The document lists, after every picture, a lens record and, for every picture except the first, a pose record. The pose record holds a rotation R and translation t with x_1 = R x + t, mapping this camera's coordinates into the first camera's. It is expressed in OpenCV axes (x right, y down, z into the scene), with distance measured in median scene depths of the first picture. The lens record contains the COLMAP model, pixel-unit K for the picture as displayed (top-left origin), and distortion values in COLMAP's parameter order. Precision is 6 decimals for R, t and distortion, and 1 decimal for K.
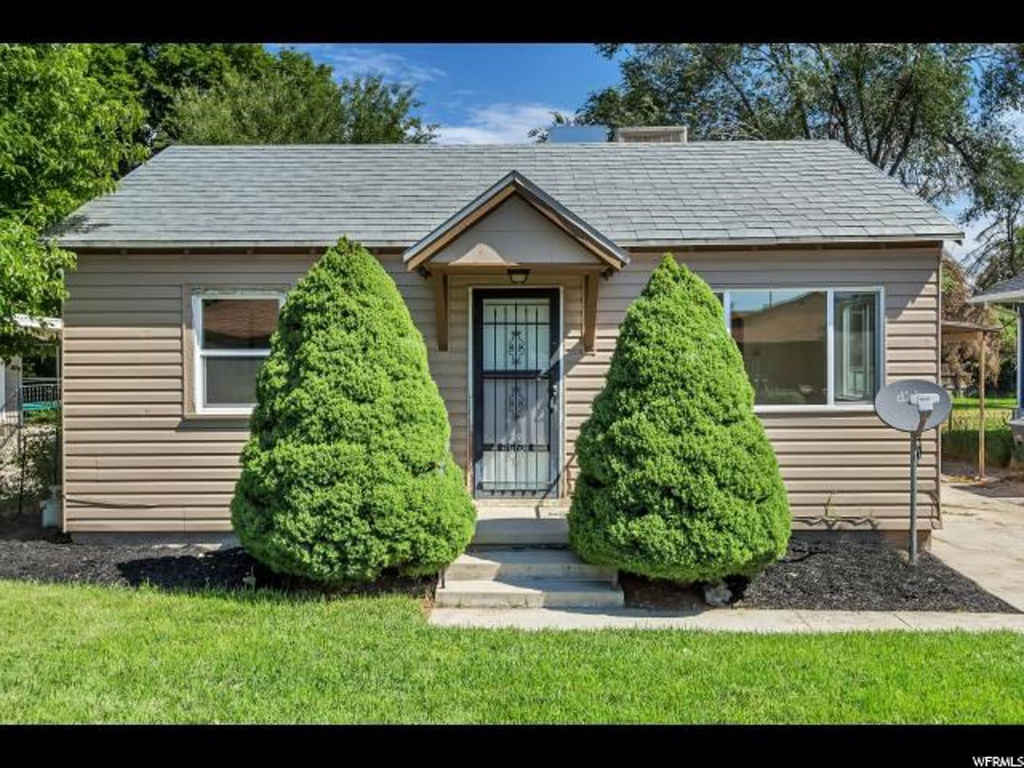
lens RADIAL K [[866.3, 0, 512.0], [0, 866.3, 384.0], [0, 0, 1]] dist [0.031752, -0.000769]
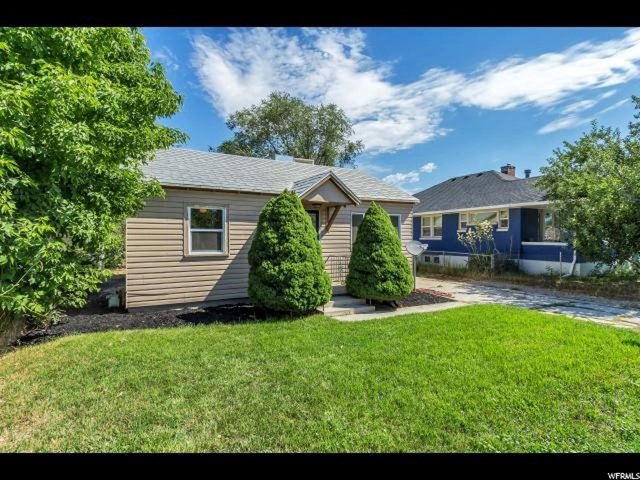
lens RADIAL K [[295.2, 0, 318.6], [0, 295.2, 237.6], [0, 0, 1]] dist [0.000157, -0.000157]
pose [[0.891276, 0.004036, 0.453443, -0.557959], [0.006449, 0.999746, -0.021574, 0.008552], [-0.453415, 0.022153, 0.891024, 0.115727]]
